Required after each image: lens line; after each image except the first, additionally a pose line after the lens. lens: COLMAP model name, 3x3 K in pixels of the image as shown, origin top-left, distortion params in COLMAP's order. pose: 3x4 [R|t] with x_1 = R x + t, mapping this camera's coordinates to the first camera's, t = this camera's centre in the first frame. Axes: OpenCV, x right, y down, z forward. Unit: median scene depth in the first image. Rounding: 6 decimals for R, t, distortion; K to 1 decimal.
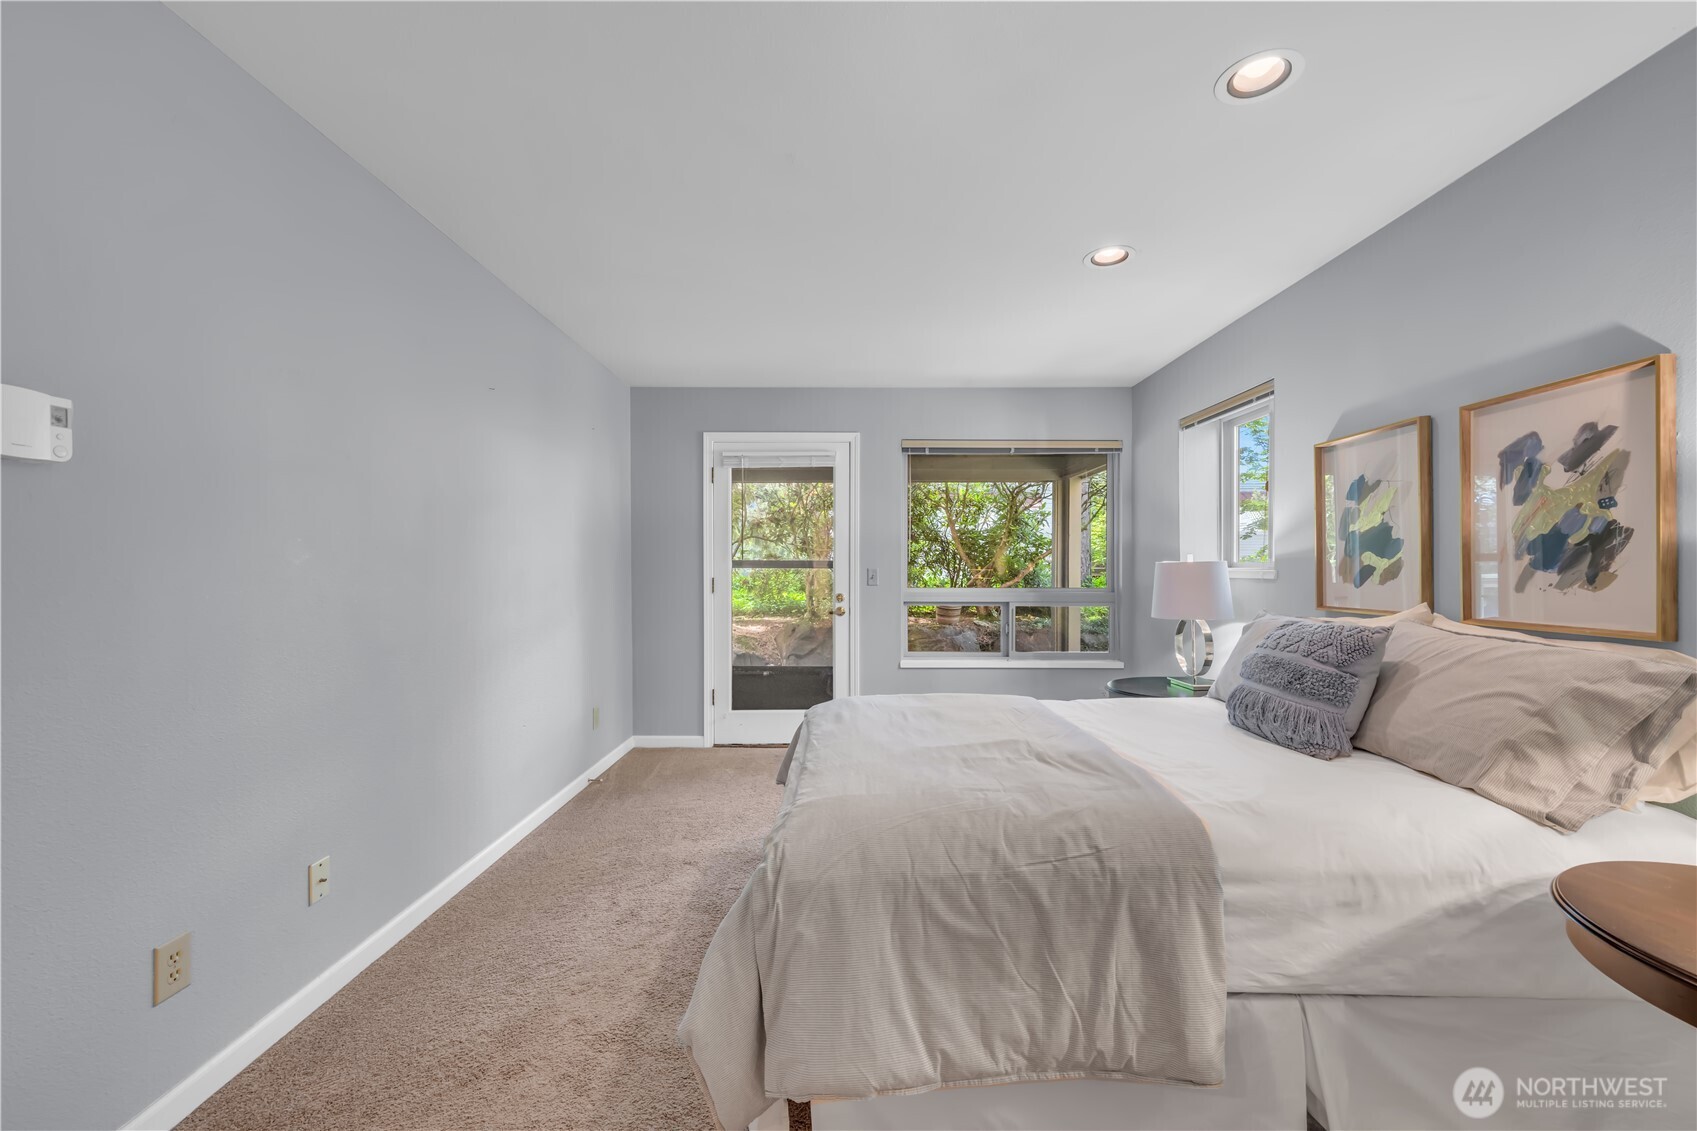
lens RADIAL K [[666.9, 0, 848.5], [0, 666.9, 565.5], [0, 0, 1]] dist [0.000898, 0.000065]
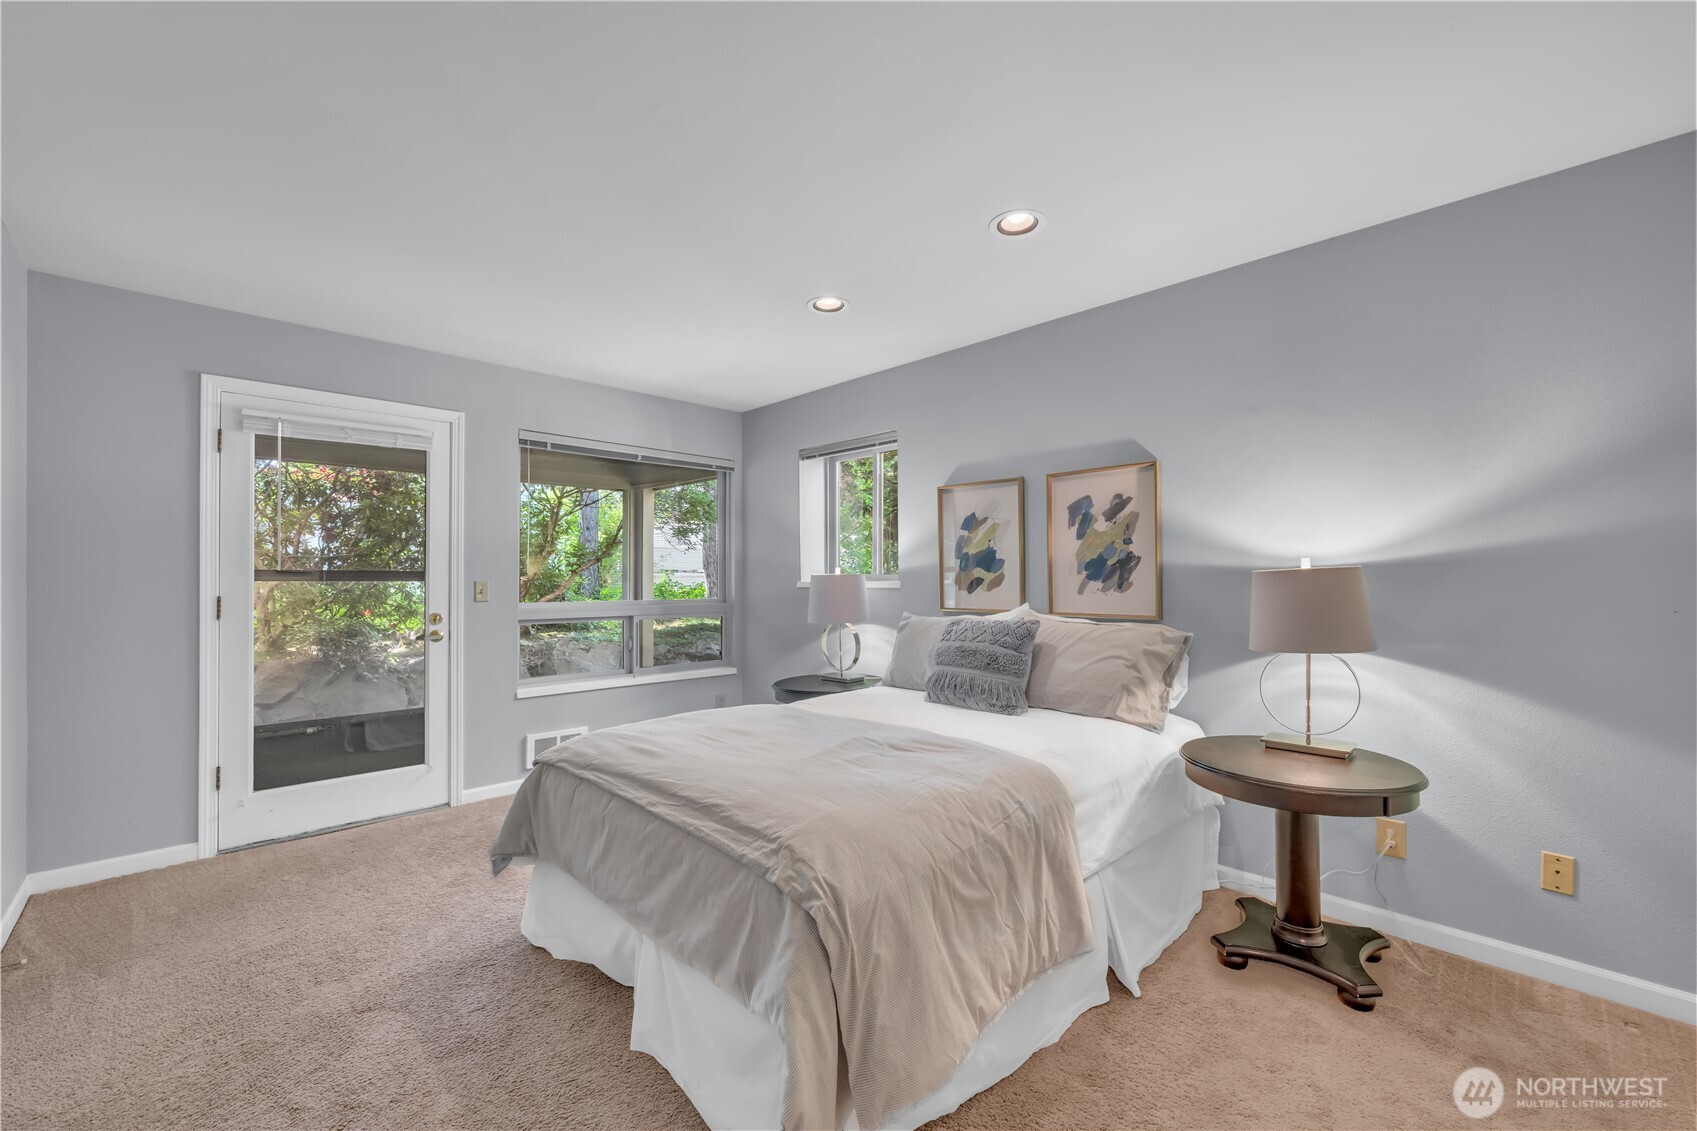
lens RADIAL K [[685.2, 0, 848.5], [0, 685.2, 565.5], [0, 0, 1]] dist [0.000967, 0.000315]
pose [[0.722652, 0.012328, 0.691102, -0.512156], [-0.000464, 0.999849, -0.017351, -0.000461], [-0.691212, 0.012218, 0.722549, 0.189186]]
